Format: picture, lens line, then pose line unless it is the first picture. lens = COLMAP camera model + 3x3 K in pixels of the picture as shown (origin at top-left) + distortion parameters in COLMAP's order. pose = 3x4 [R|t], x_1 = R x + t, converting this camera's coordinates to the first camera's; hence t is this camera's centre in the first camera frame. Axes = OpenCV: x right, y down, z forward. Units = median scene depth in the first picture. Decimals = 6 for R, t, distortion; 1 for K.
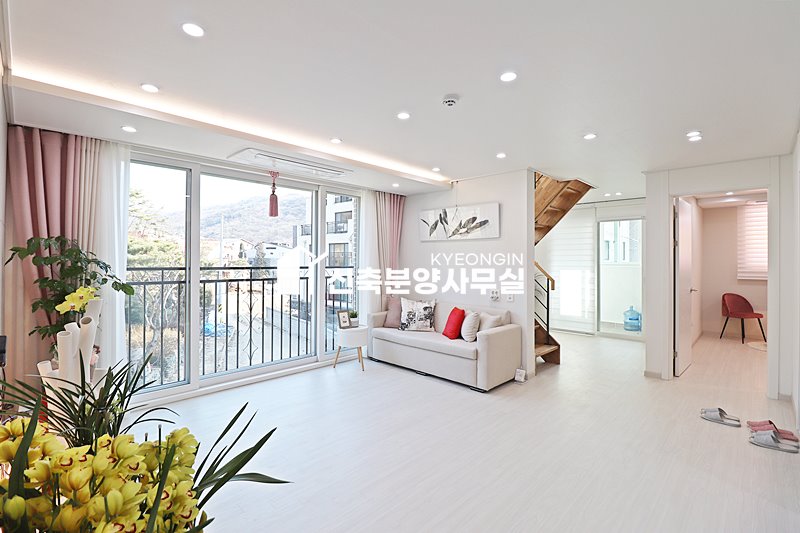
lens RADIAL K [[372.4, 0, 399.9], [0, 372.4, 262.3], [0, 0, 1]] dist [-0.001523, -0.000214]
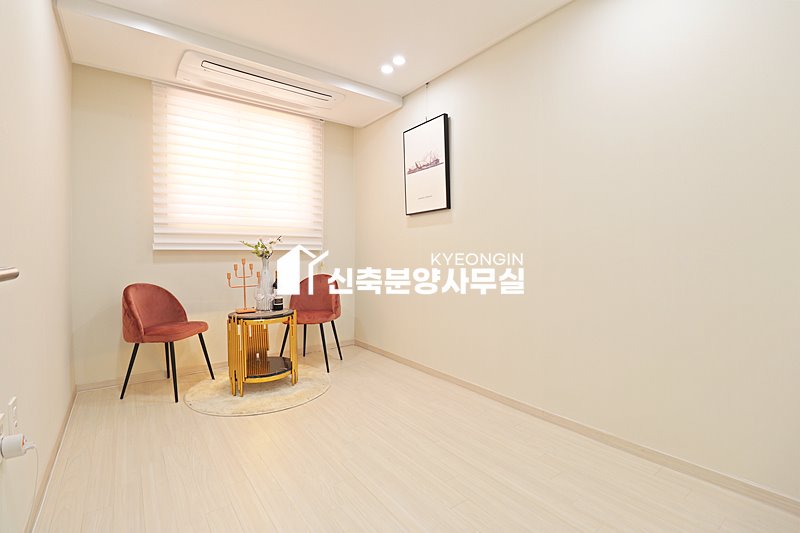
lens RADIAL K [[372.4, 0, 399.9], [0, 372.4, 262.3], [0, 0, 1]] dist [-0.001523, -0.000214]
pose [[0.179204, -0.024272, 0.983512, 0.700048], [-0.000787, 0.999692, 0.024815, 0.065203], [-0.983812, -0.005221, 0.179130, 0.843722]]
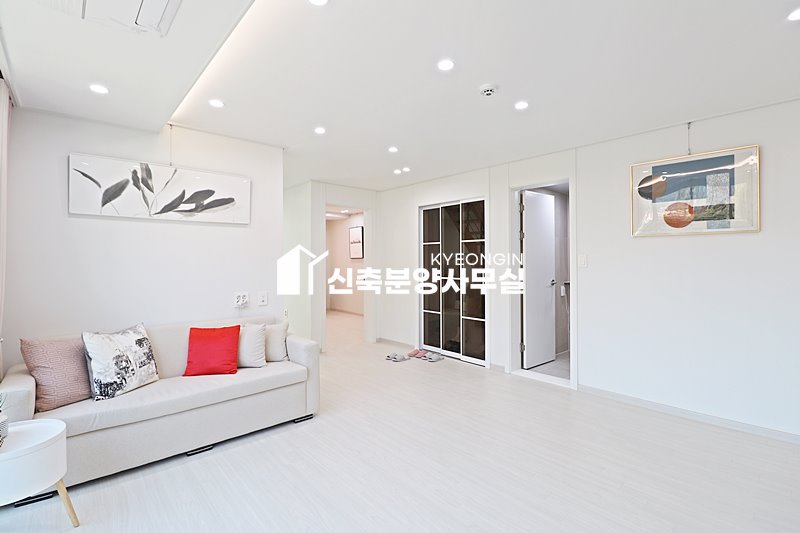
lens RADIAL K [[372.4, 0, 399.9], [0, 372.4, 262.3], [0, 0, 1]] dist [-0.001523, -0.000214]
pose [[0.082854, -0.010198, 0.996510, -0.421130], [0.000084, 0.999948, 0.010226, 0.002680], [-0.996562, -0.000764, 0.082851, 0.563802]]
